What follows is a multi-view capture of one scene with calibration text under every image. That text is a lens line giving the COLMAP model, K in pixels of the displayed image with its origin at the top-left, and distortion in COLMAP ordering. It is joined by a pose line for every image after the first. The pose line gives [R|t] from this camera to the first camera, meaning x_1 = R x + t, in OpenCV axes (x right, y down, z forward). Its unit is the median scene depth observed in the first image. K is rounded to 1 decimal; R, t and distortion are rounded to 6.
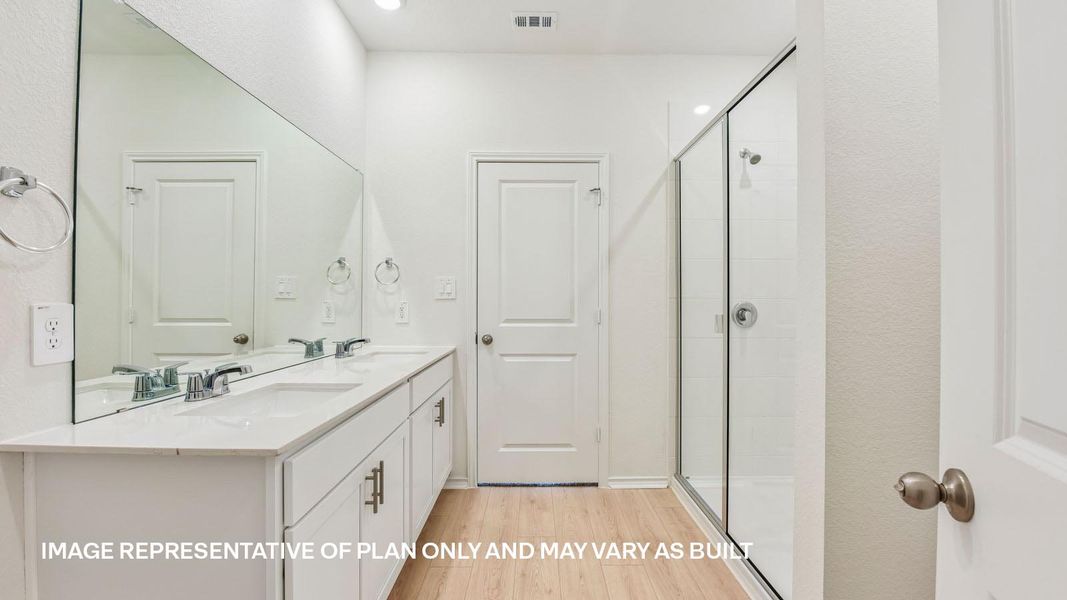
lens RADIAL K [[428.5, 0, 533.5], [0, 428.5, 300.0], [0, 0, 1]] dist [-0.028248, -0.000170]
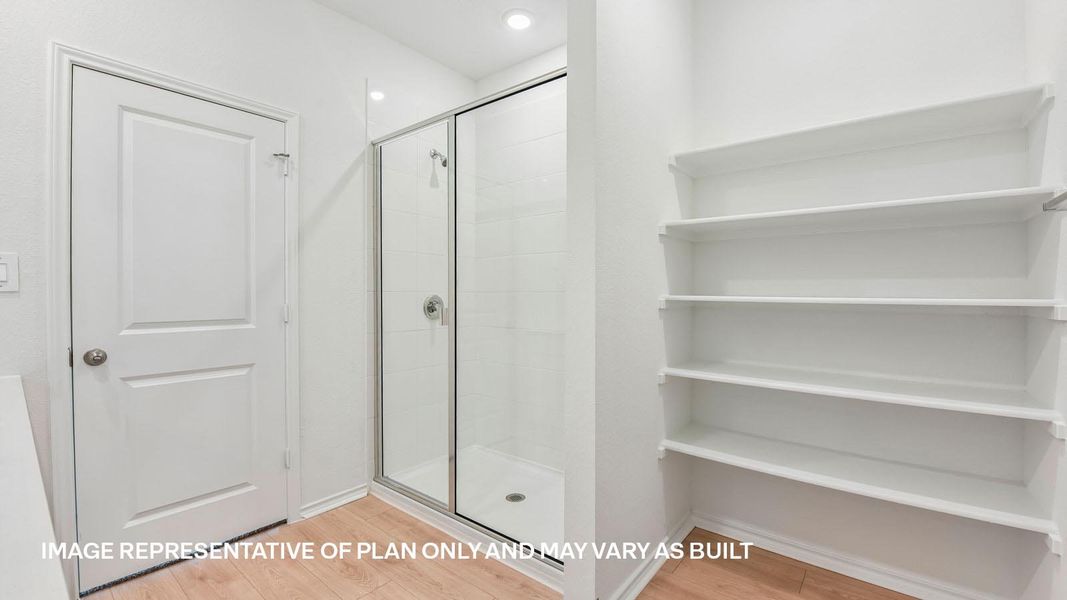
lens RADIAL K [[440.2, 0, 545.7], [0, 440.2, 298.2], [0, 0, 1]] dist [-0.024347, -0.000302]
pose [[0.620097, -0.009180, 0.784472, -0.188571], [-0.001450, 0.999916, 0.012847, -0.002162], [-0.784524, -0.009104, 0.620031, 0.105037]]
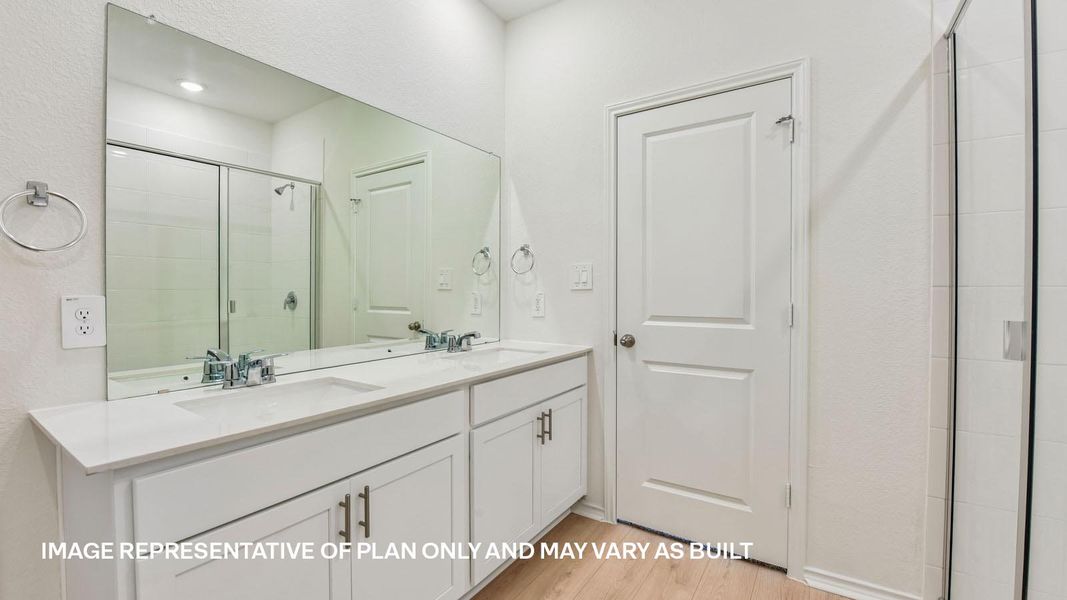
lens RADIAL K [[433.0, 0, 538.8], [0, 433.0, 296.2], [0, 0, 1]] dist [-0.020639, -0.000076]
pose [[0.832851, 0.005246, -0.553473, 0.194586], [0.002904, 0.999900, 0.013847, -0.001052], [0.553490, -0.013140, 0.832752, 0.248125]]
